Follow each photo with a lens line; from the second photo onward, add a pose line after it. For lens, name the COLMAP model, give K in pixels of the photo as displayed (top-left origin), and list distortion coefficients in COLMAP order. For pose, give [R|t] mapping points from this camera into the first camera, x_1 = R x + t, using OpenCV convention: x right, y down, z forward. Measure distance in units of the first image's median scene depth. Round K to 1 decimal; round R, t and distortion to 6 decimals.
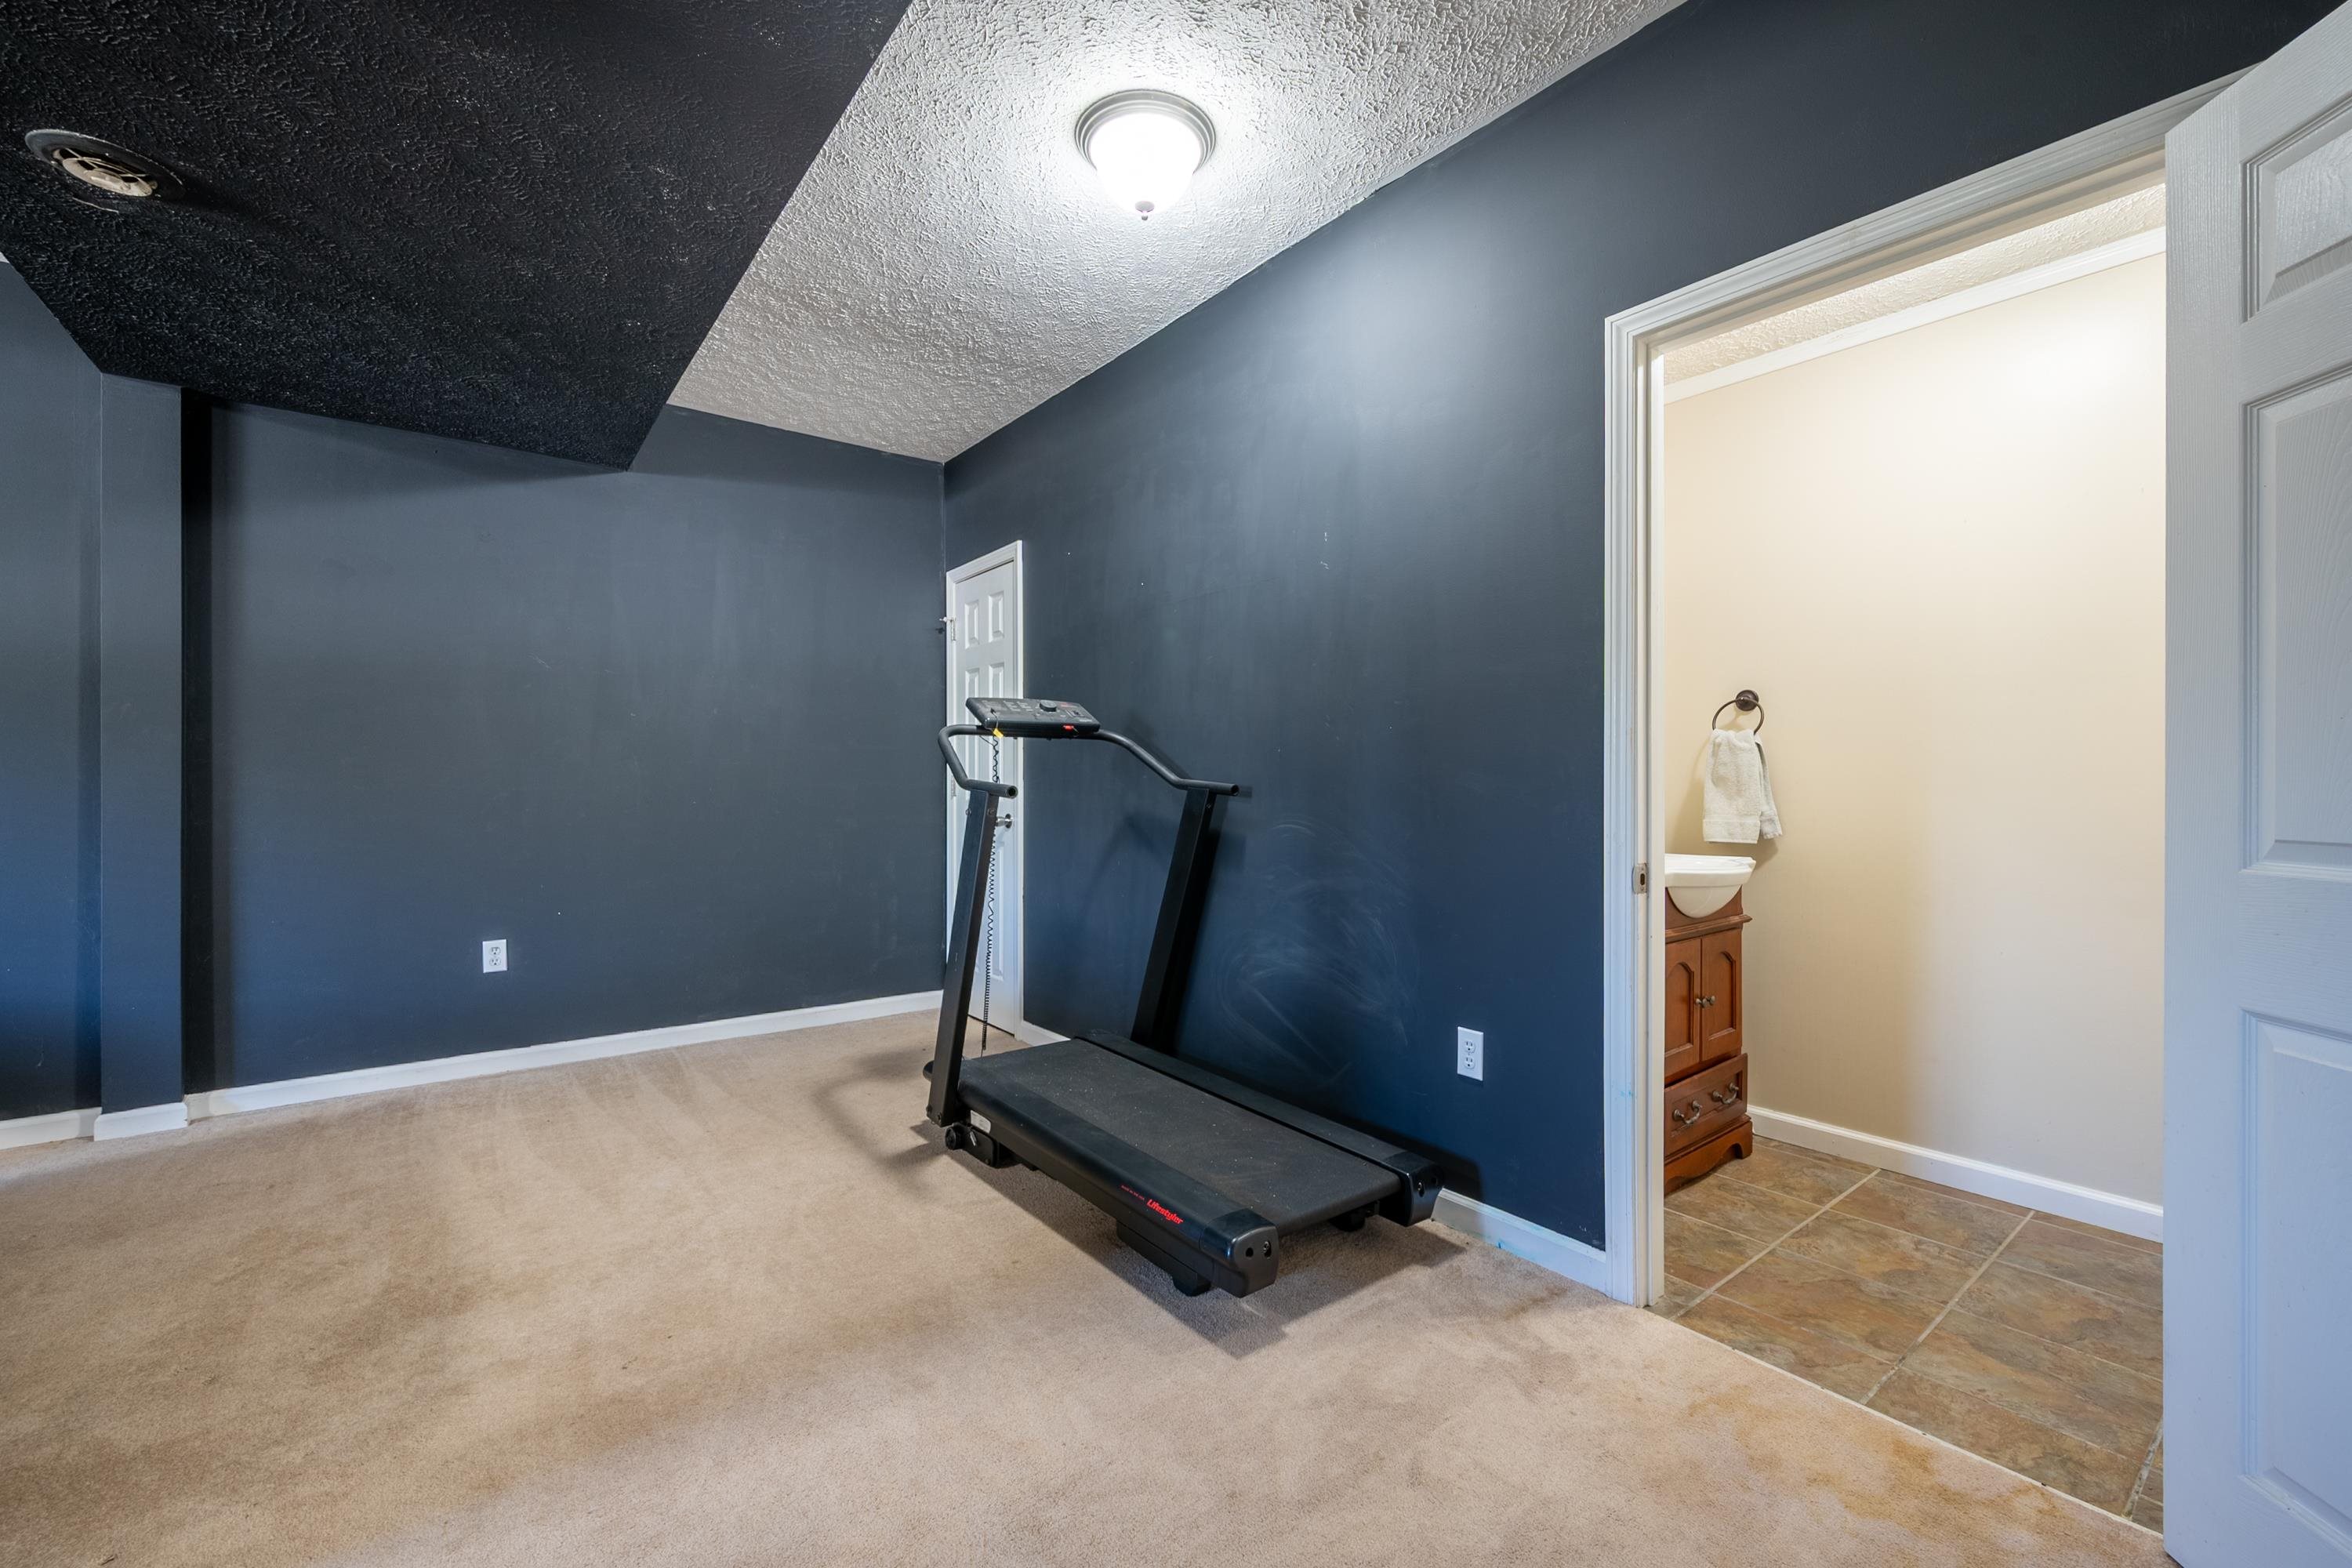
lens RADIAL K [[975.1, 0, 1176.0], [0, 975.1, 783.0], [0, 0, 1]] dist [-0.001030, -0.000284]
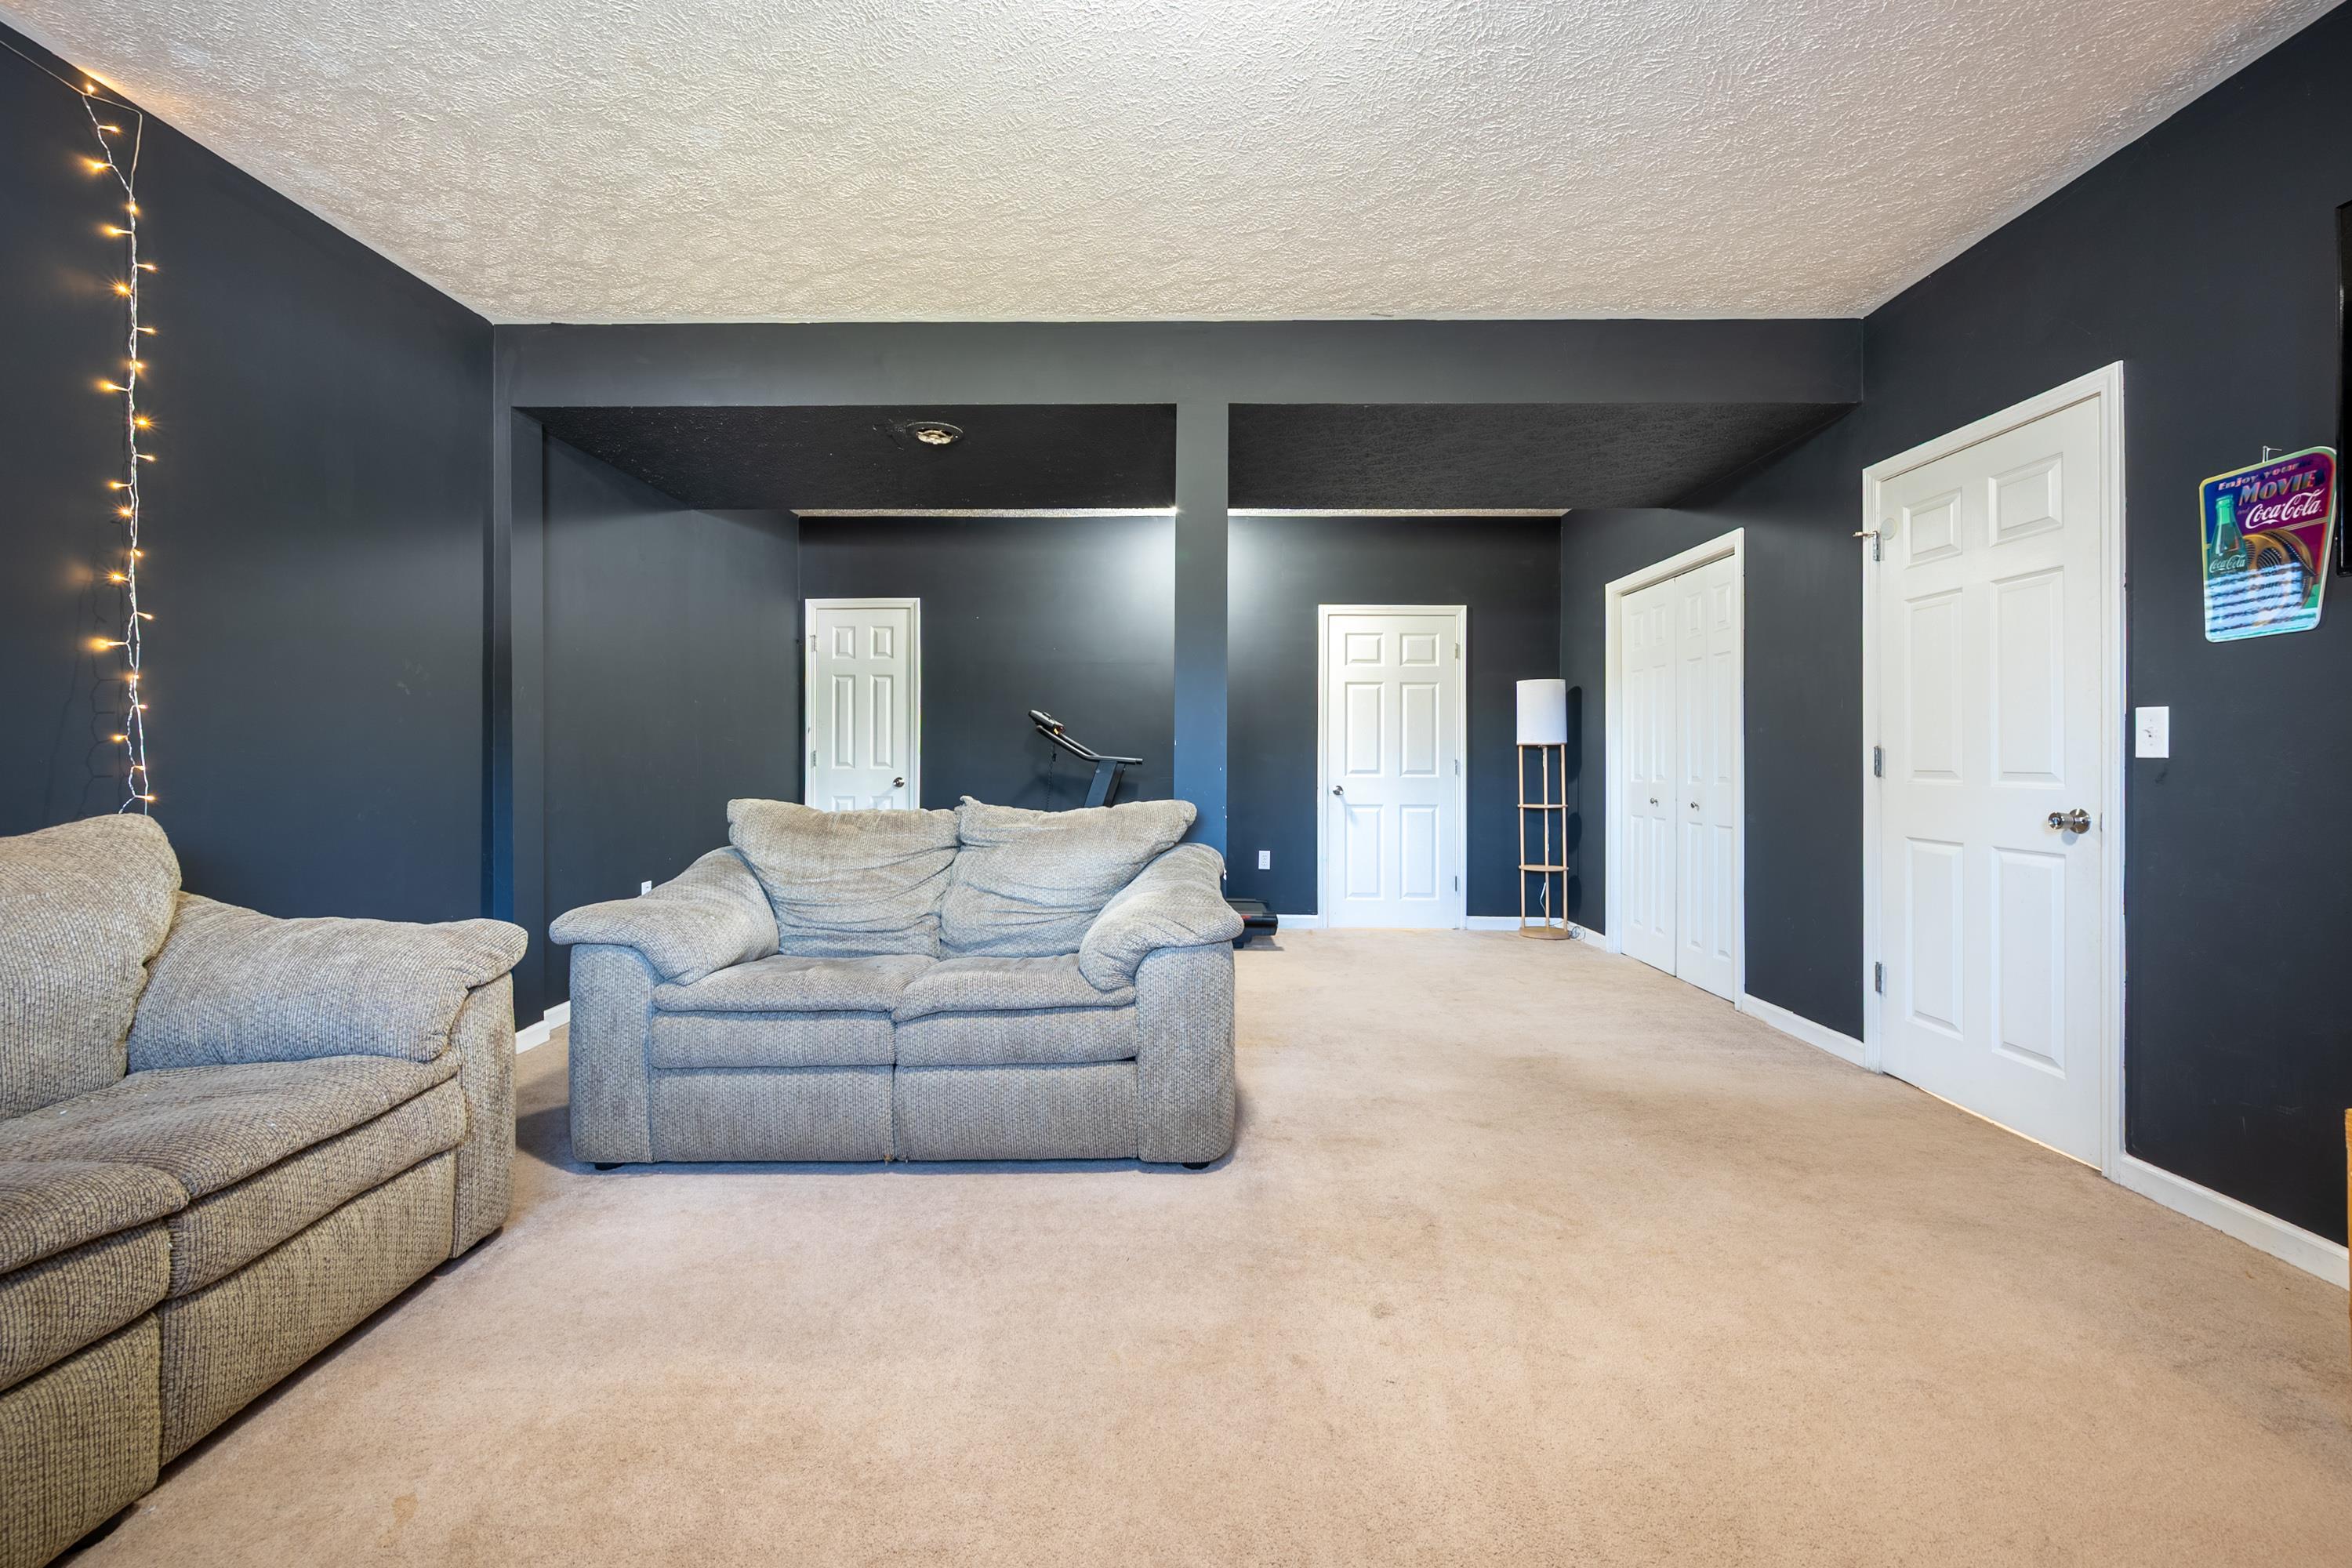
lens RADIAL K [[975.1, 0, 1174.5], [0, 975.1, 750.9], [0, 0, 1]] dist [-0.001030, -0.000284]
pose [[0.622144, 0.010151, 0.782837, -1.520855], [-0.004816, 0.999947, -0.009139, 0.004362], [-0.782888, 0.001916, 0.622160, -0.362651]]
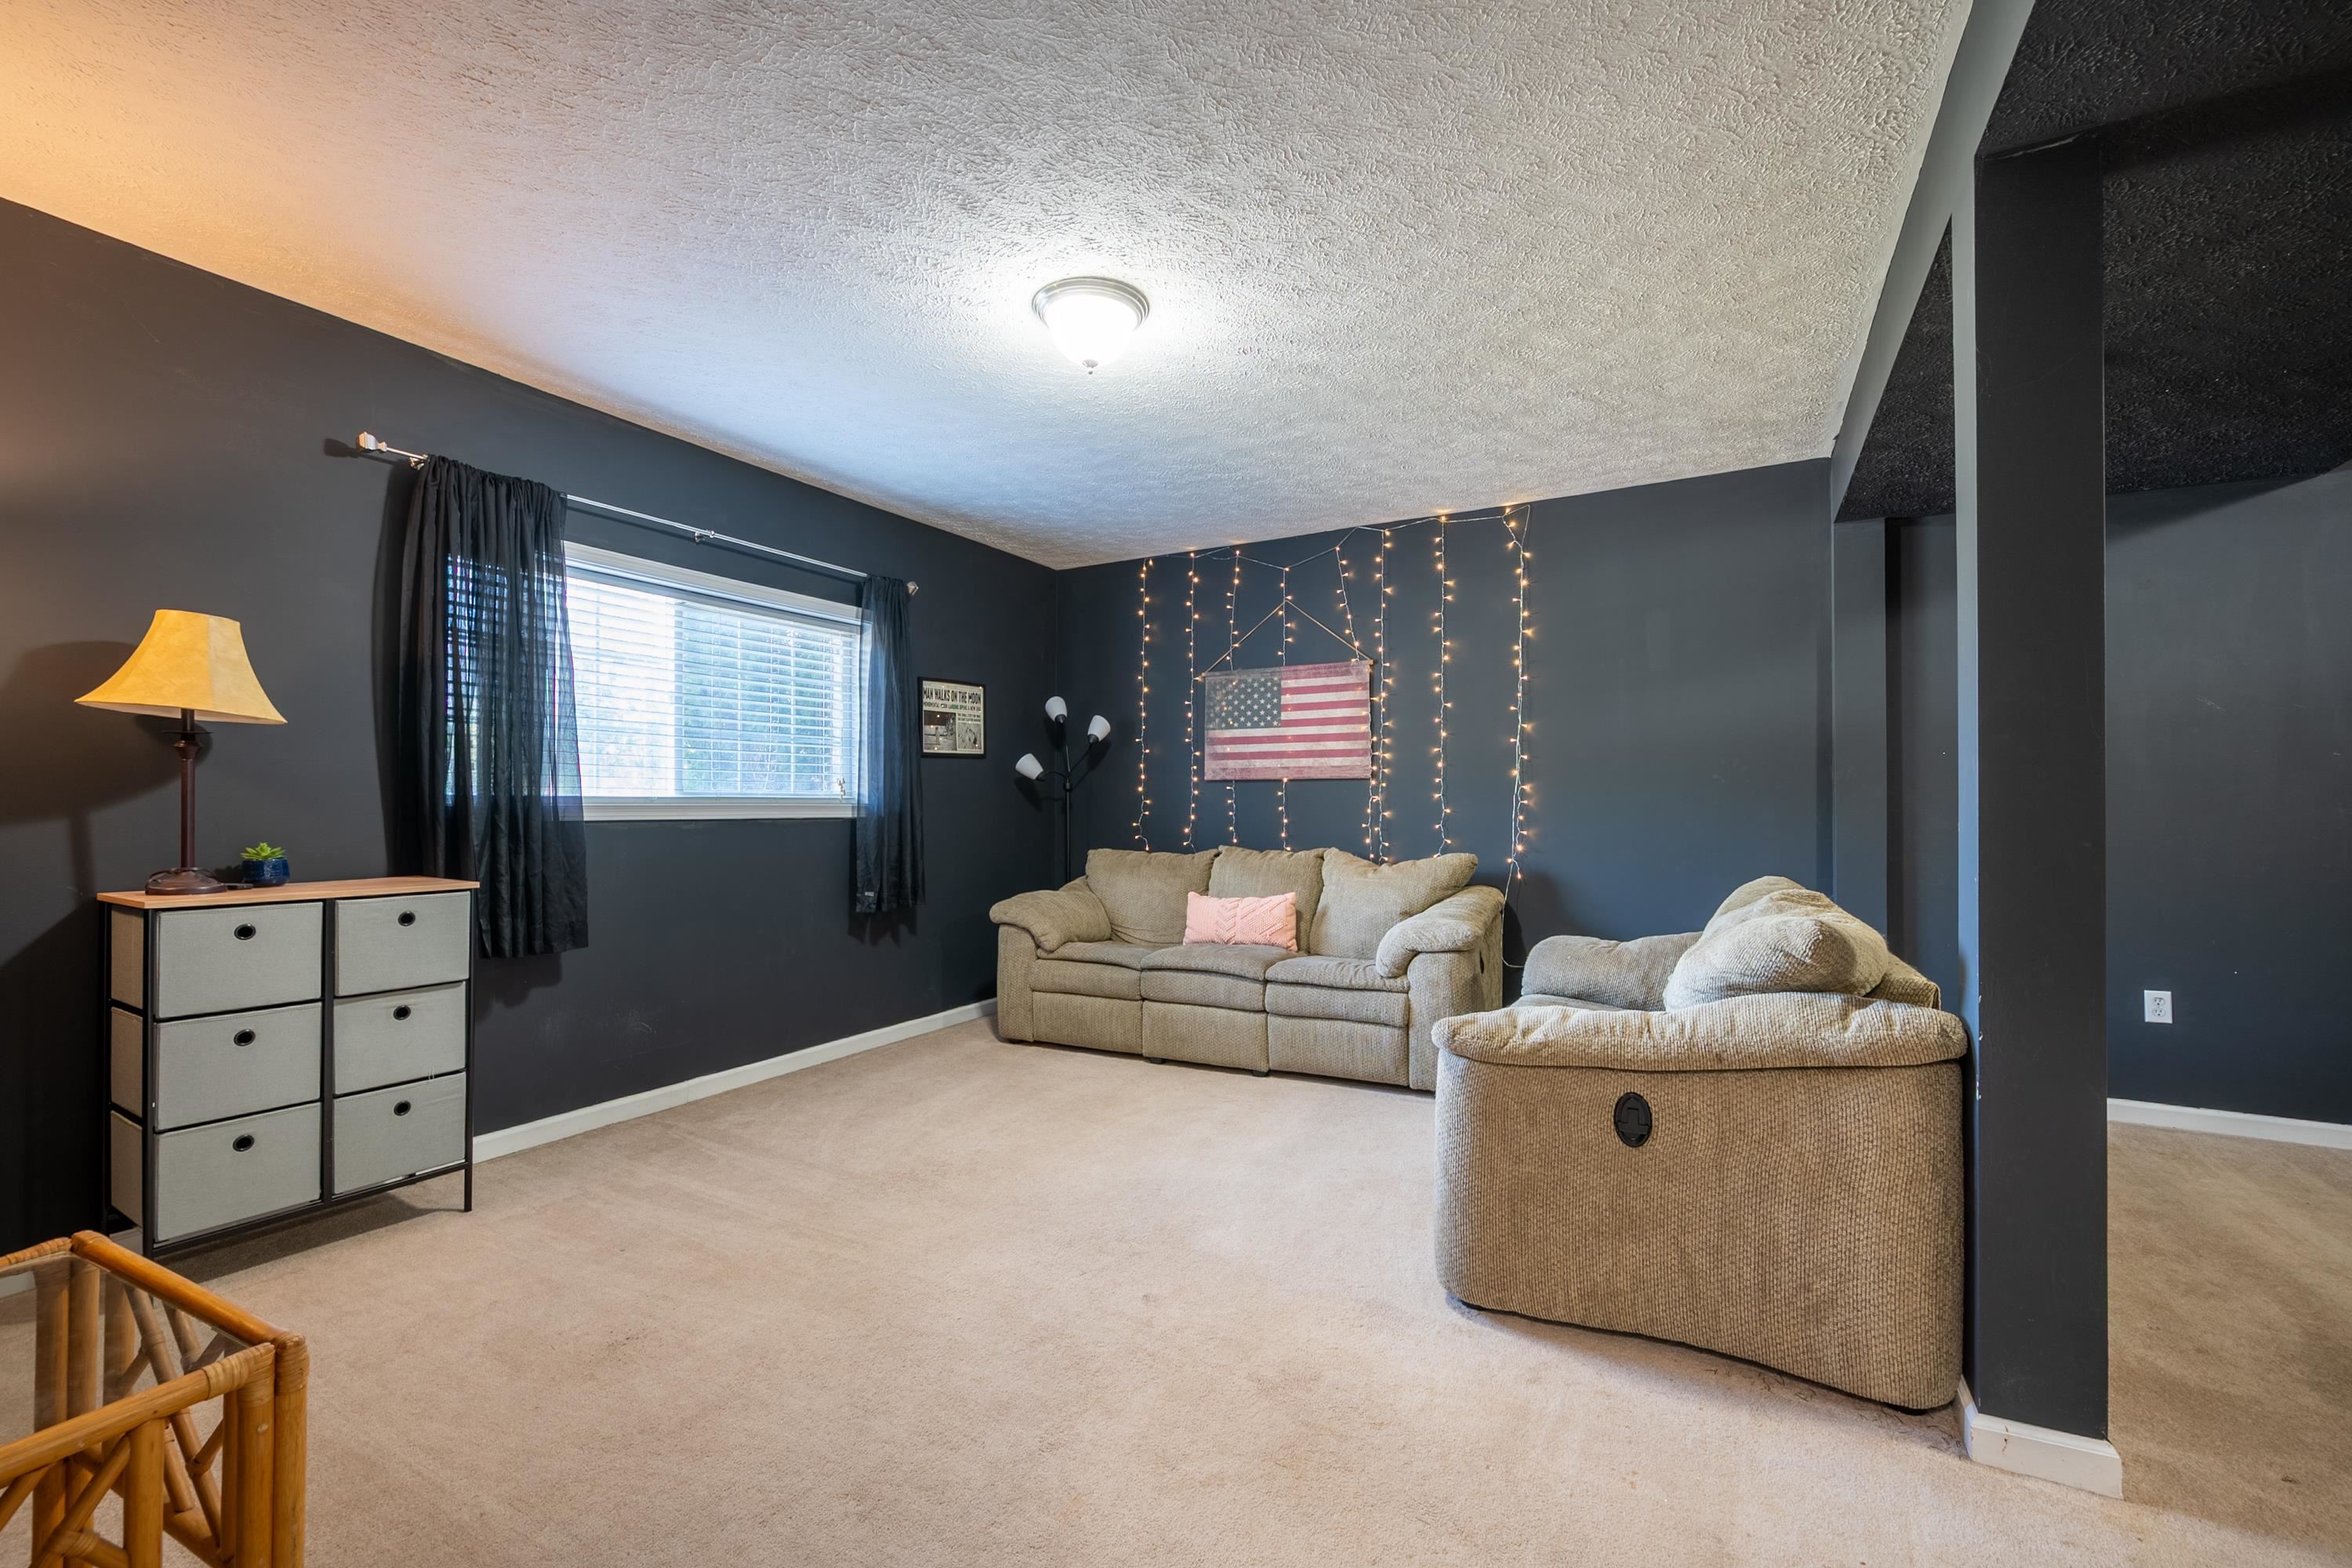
lens RADIAL K [[975.1, 0, 1174.1], [0, 975.1, 790.9], [0, 0, 1]] dist [-0.001030, -0.000284]
pose [[0.390820, -0.011721, -0.920392, -0.219108], [-0.002337, 0.999903, -0.013726, -0.028987], [0.920464, 0.007515, 0.390755, -0.360654]]
